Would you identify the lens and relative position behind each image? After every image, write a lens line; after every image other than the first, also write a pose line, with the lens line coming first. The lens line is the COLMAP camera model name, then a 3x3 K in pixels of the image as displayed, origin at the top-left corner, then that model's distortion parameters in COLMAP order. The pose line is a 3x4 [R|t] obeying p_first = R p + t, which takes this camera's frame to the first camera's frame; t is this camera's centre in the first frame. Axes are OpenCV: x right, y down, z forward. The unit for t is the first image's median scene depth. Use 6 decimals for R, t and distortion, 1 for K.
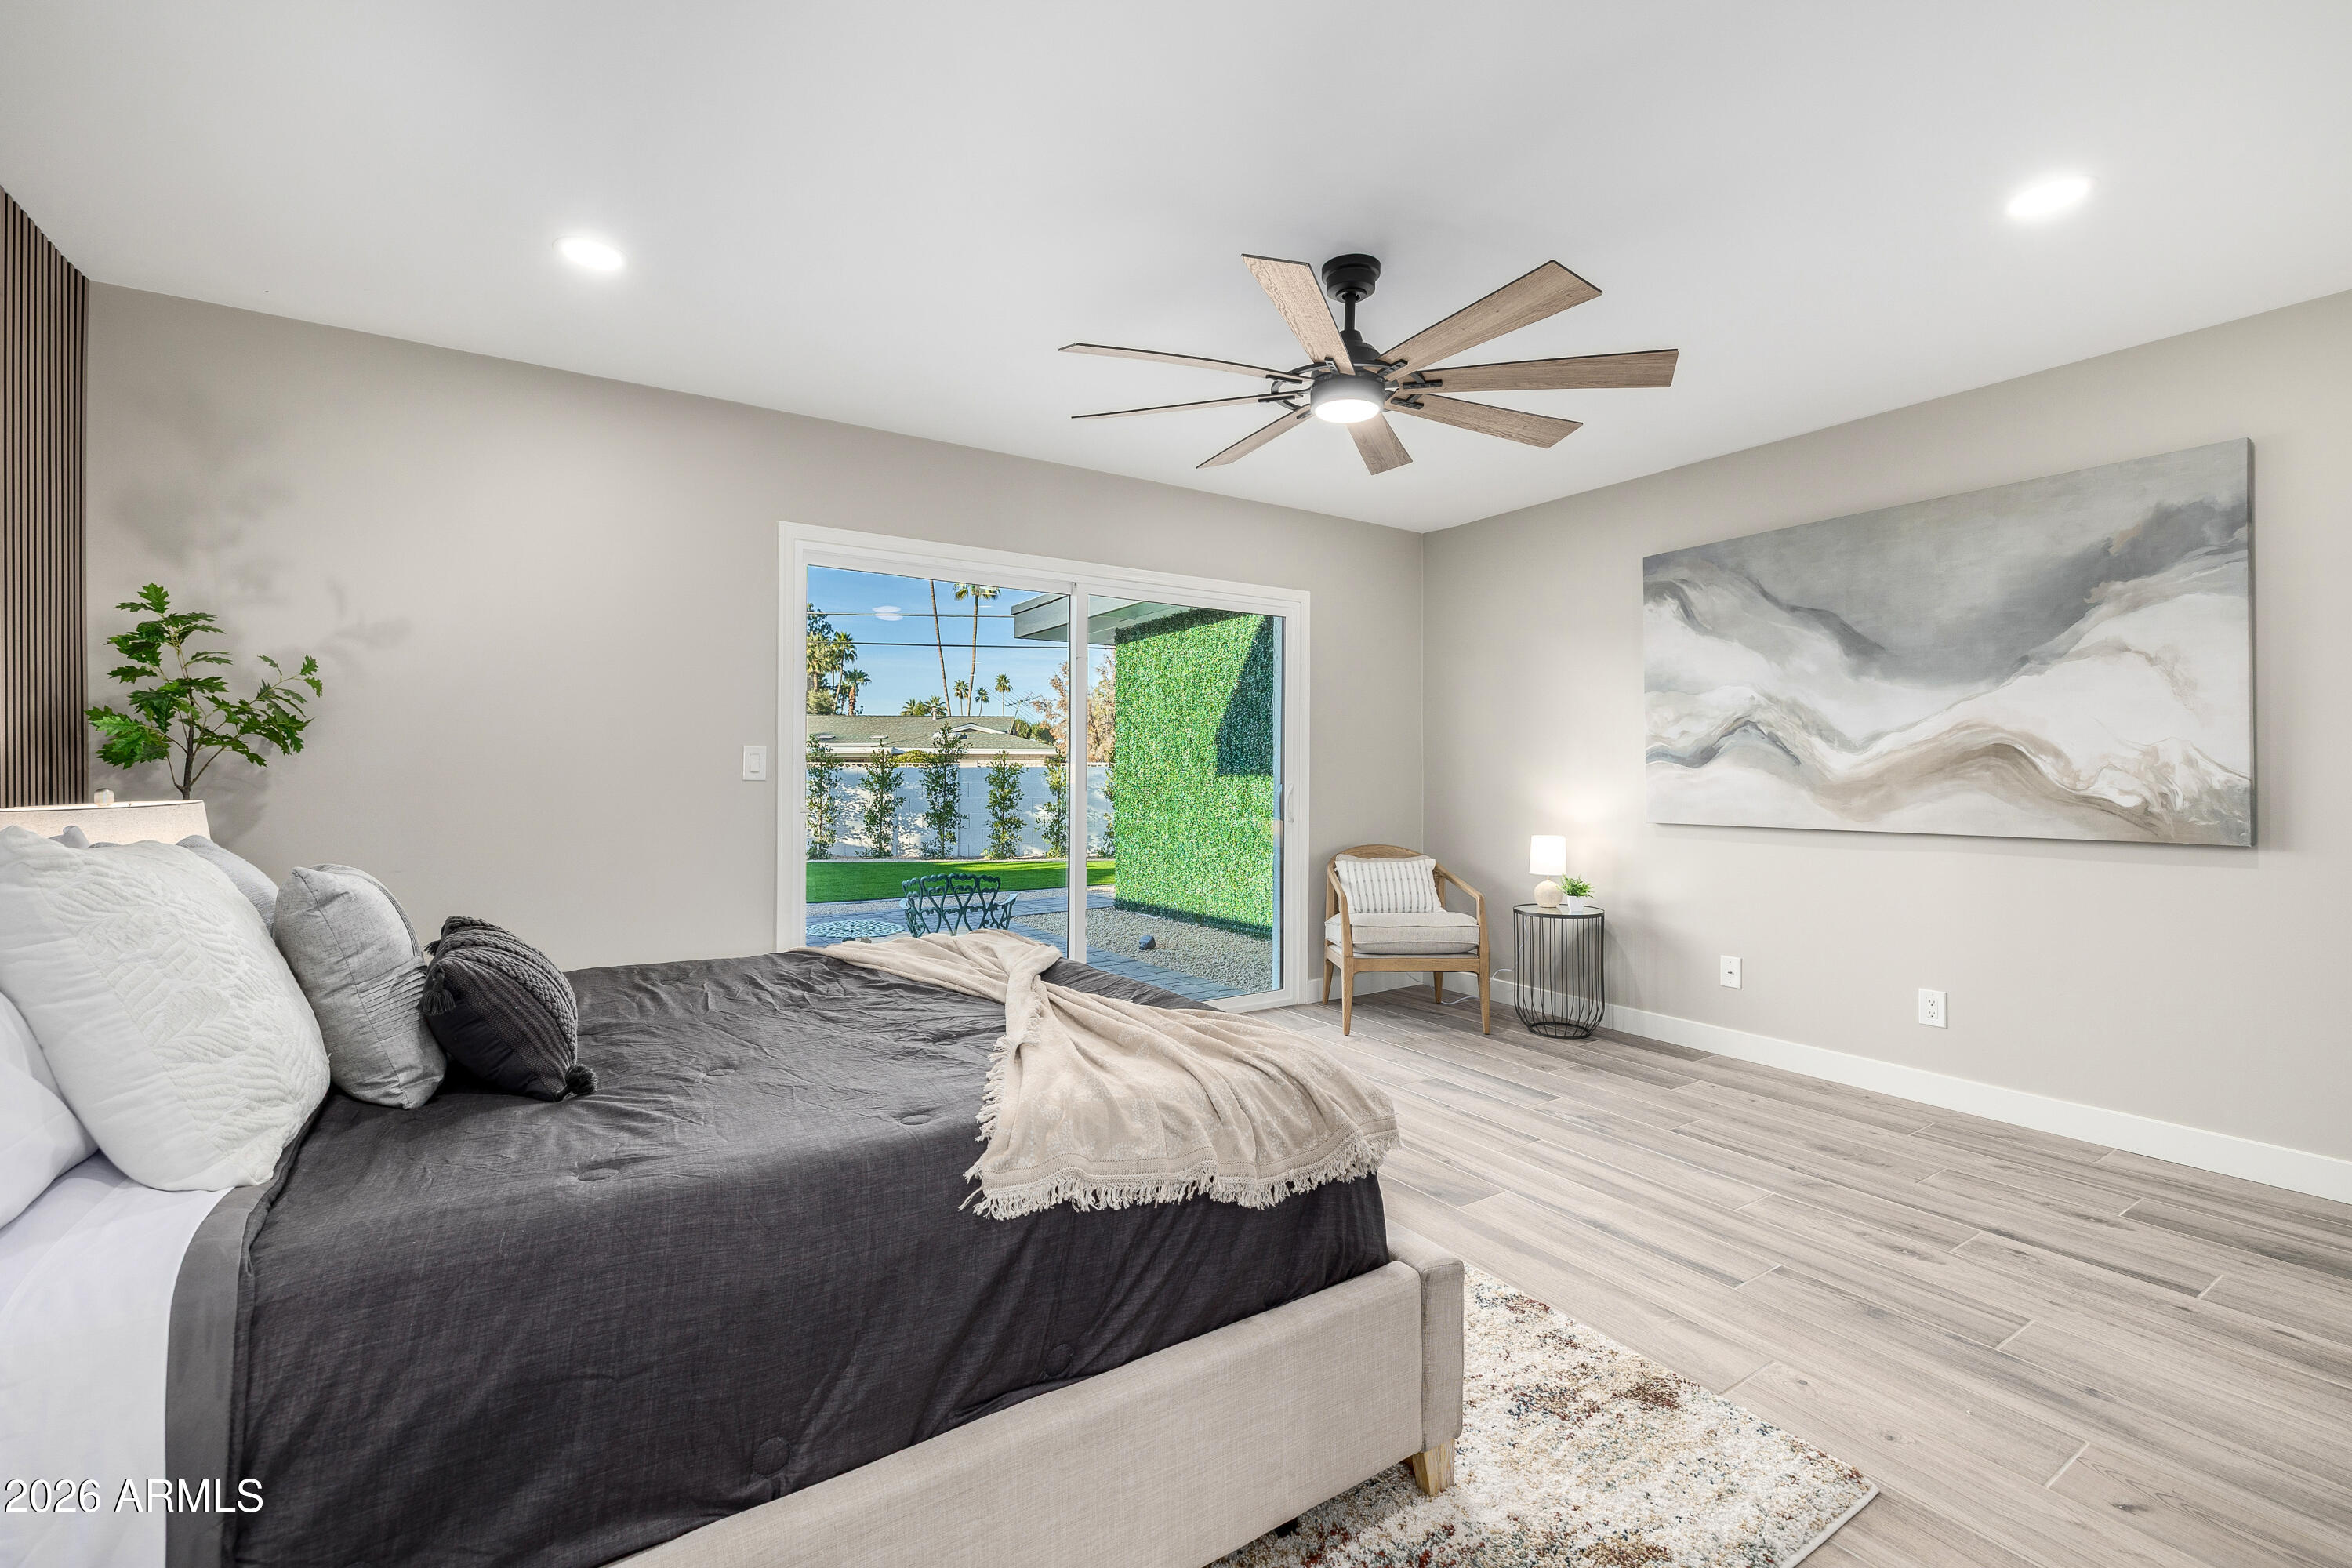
lens RADIAL K [[984.3, 0, 1178.0], [0, 984.3, 776.1], [0, 0, 1]] dist [0.001557, 0.000093]
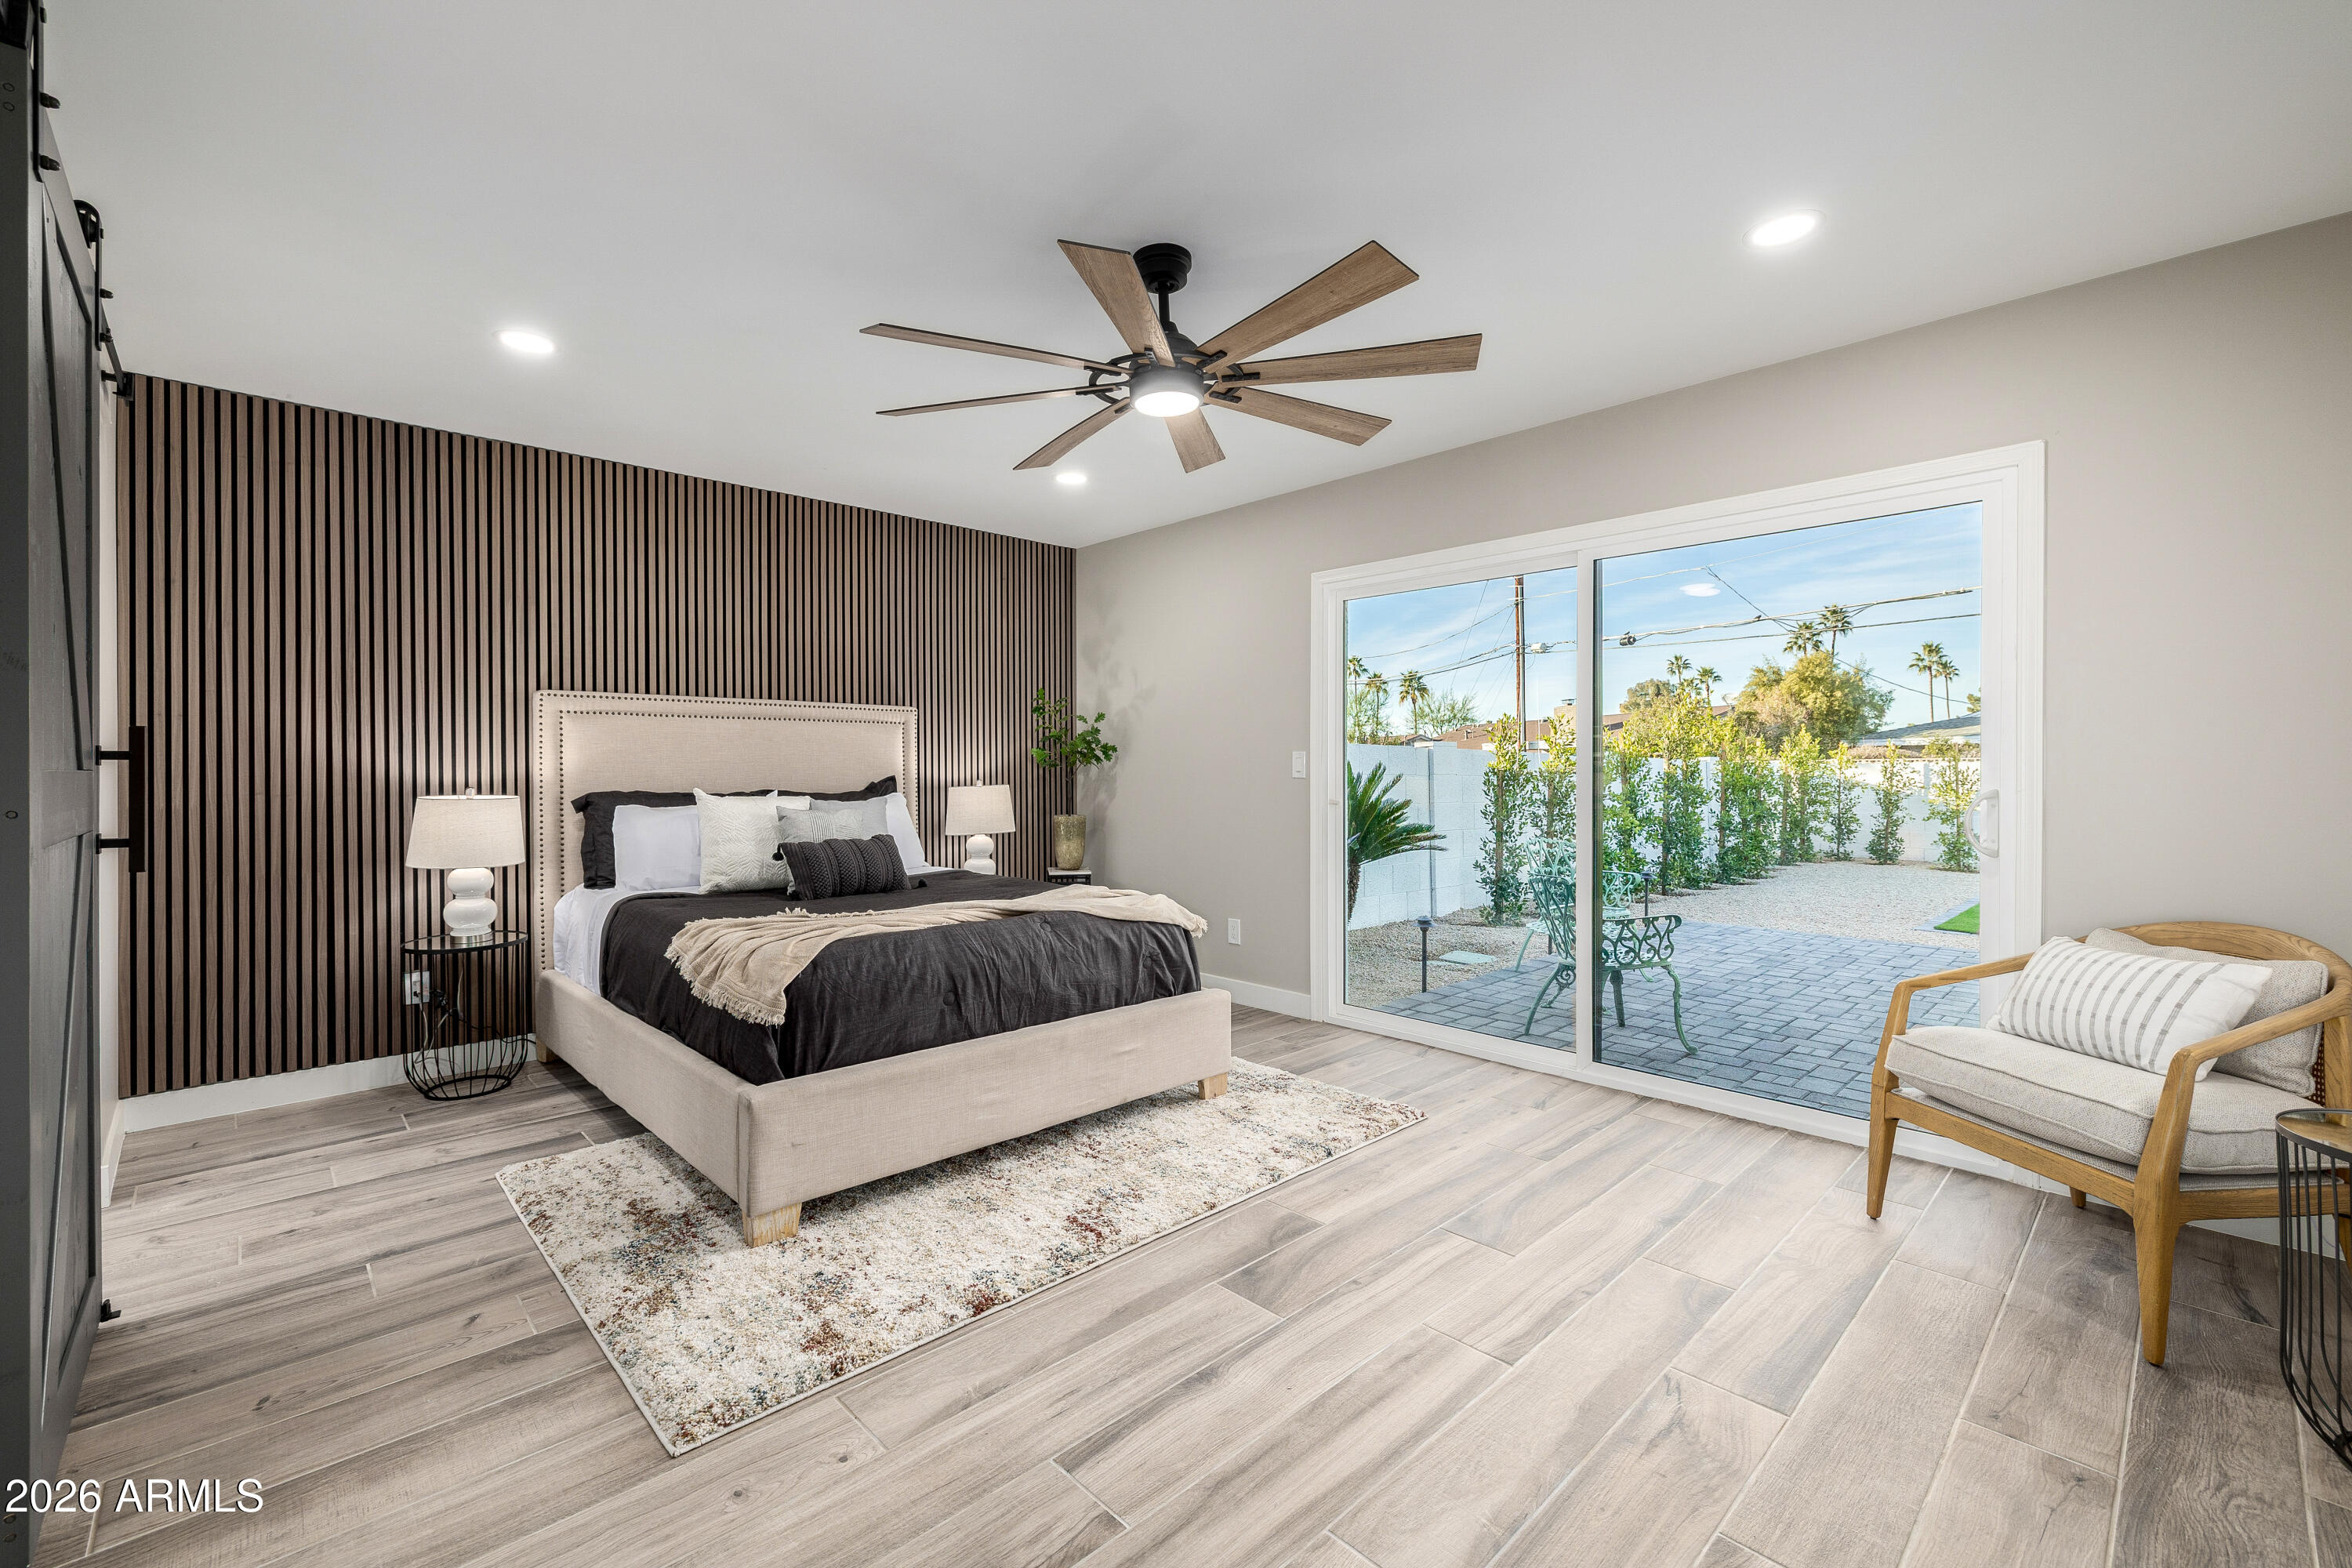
lens RADIAL K [[984.3, 0, 1178.0], [0, 984.3, 776.1], [0, 0, 1]] dist [0.001557, 0.000093]
pose [[0.180768, -0.002819, -0.983522, 0.821312], [0.001747, 0.999995, -0.002545, -0.000953], [0.983524, -0.001258, 0.180772, 0.595881]]
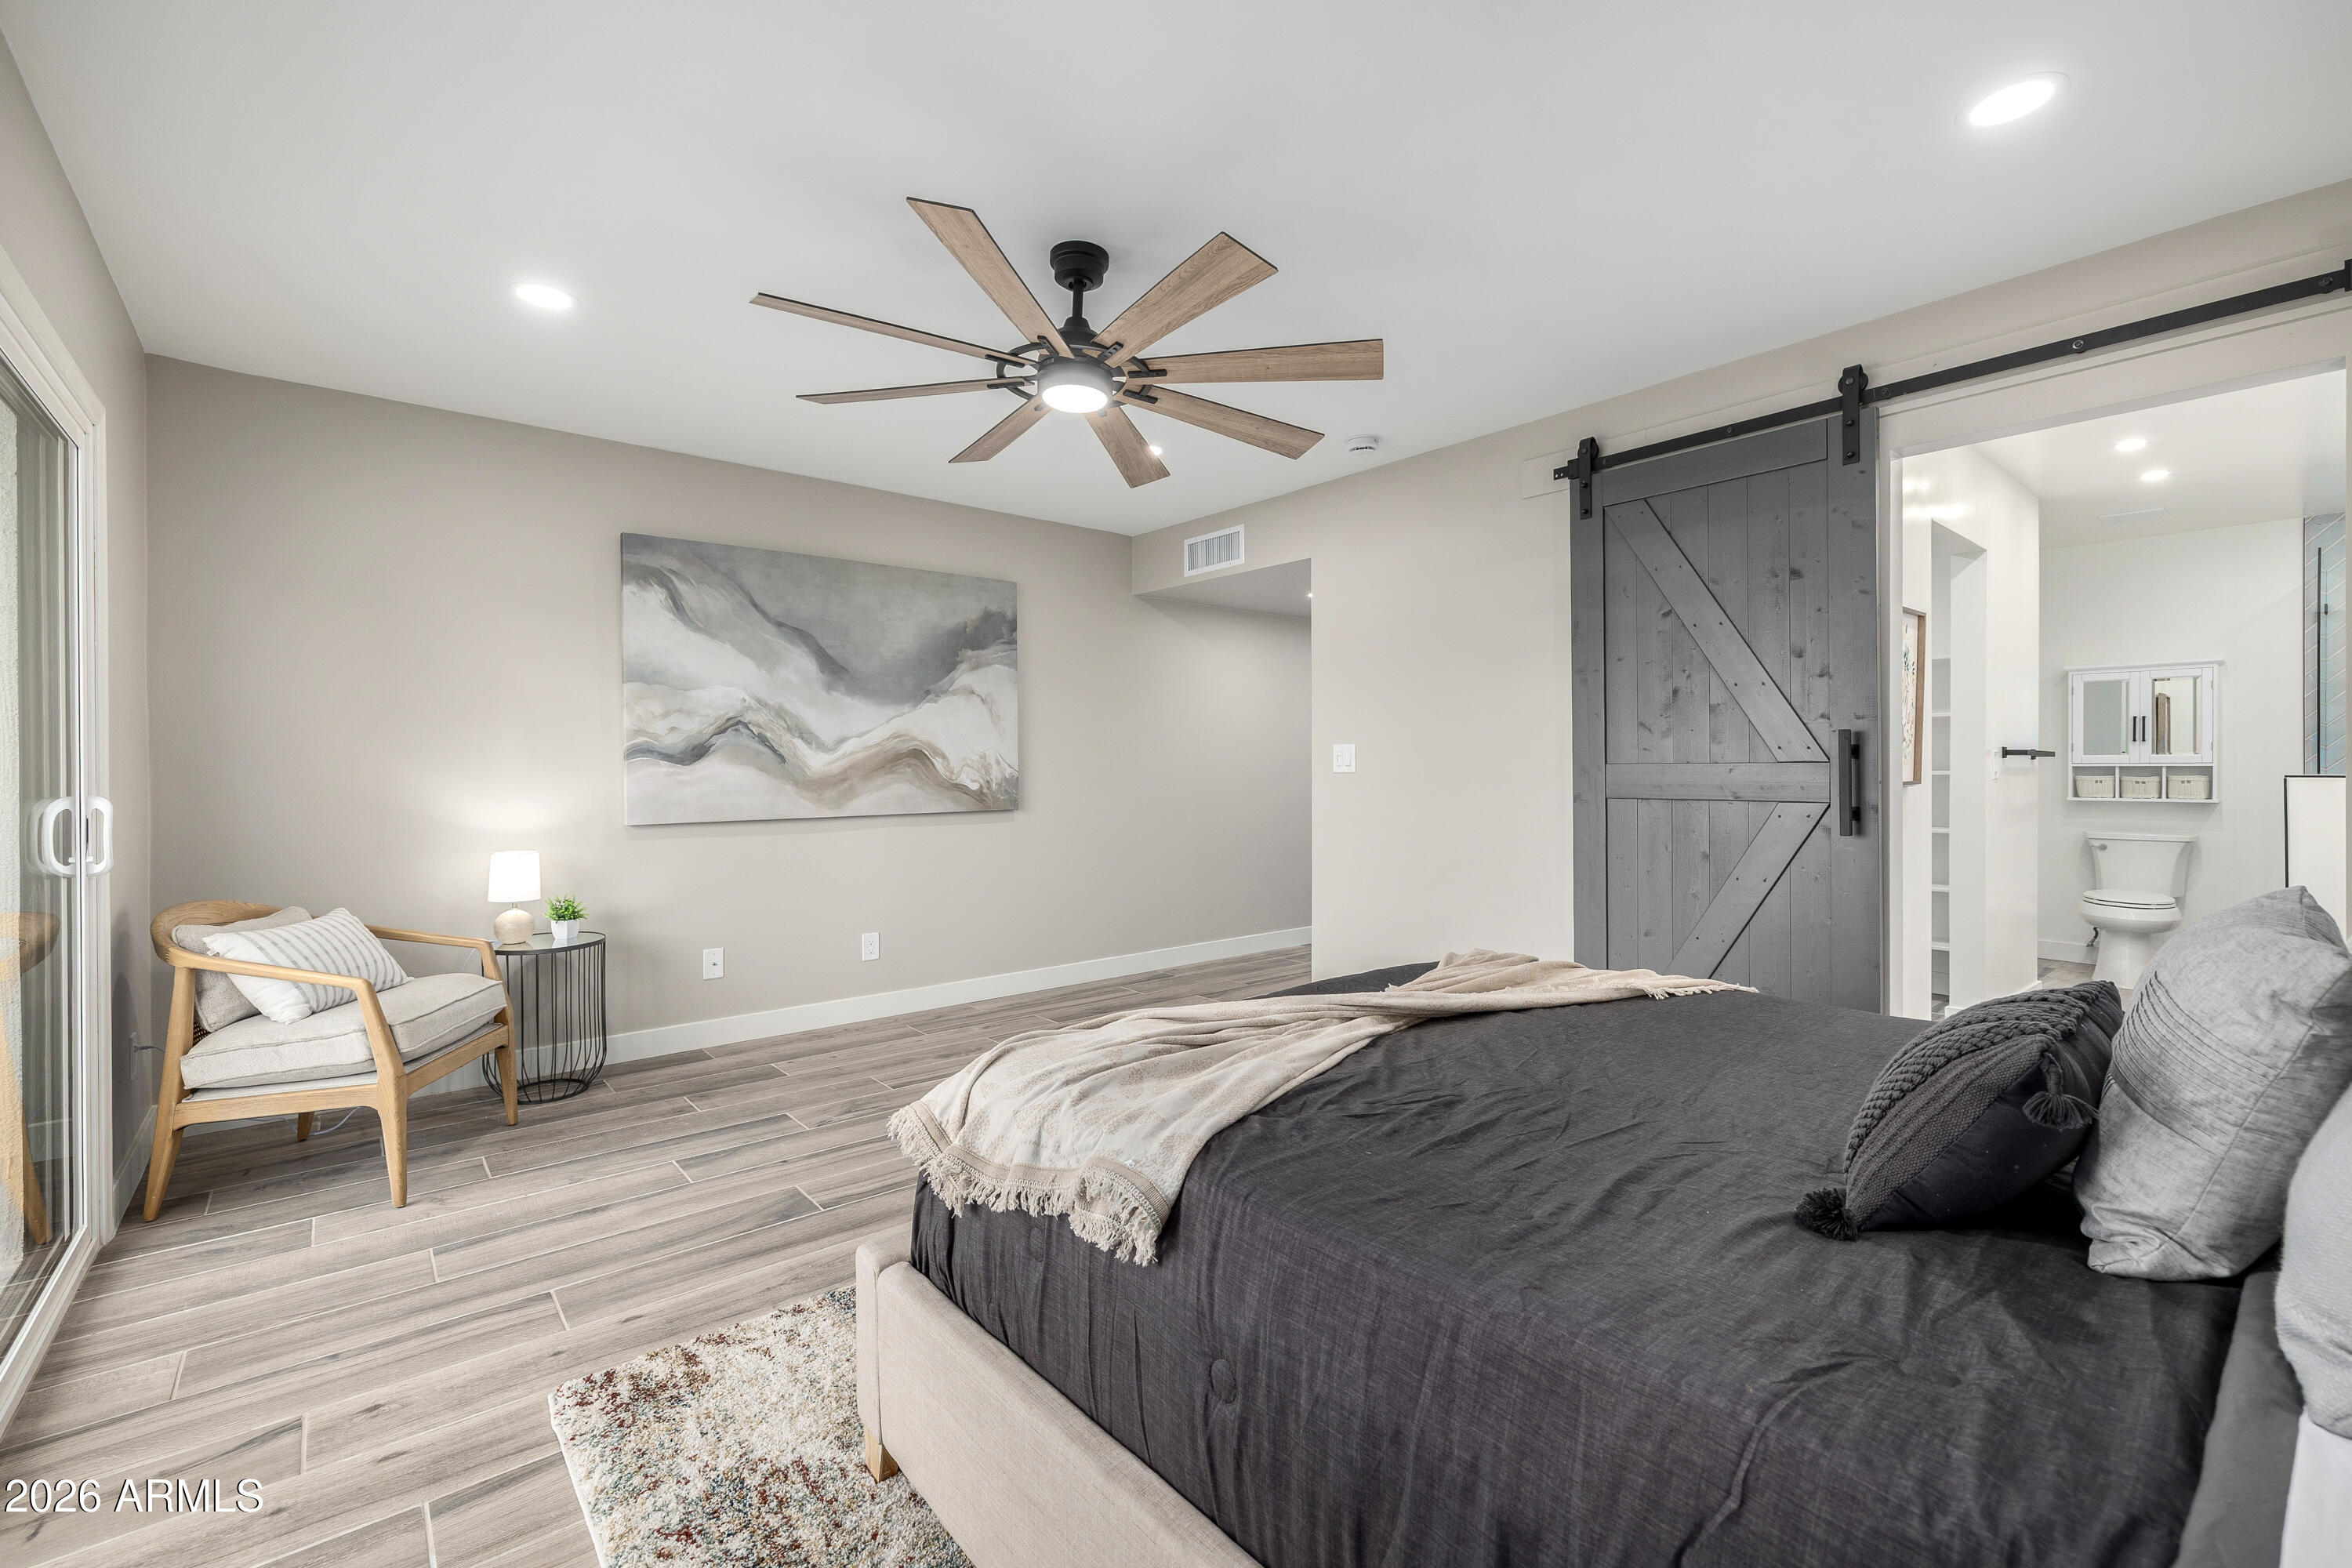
lens RADIAL K [[999.8, 0, 1169.8], [0, 999.8, 770.1], [0, 0, 1]] dist [0.001479, 0.000089]
pose [[-0.112321, -0.006861, 0.993648, -0.601594], [0.004413, 0.999963, 0.007403, -0.010170], [-0.993662, 0.005216, -0.112287, 0.731029]]
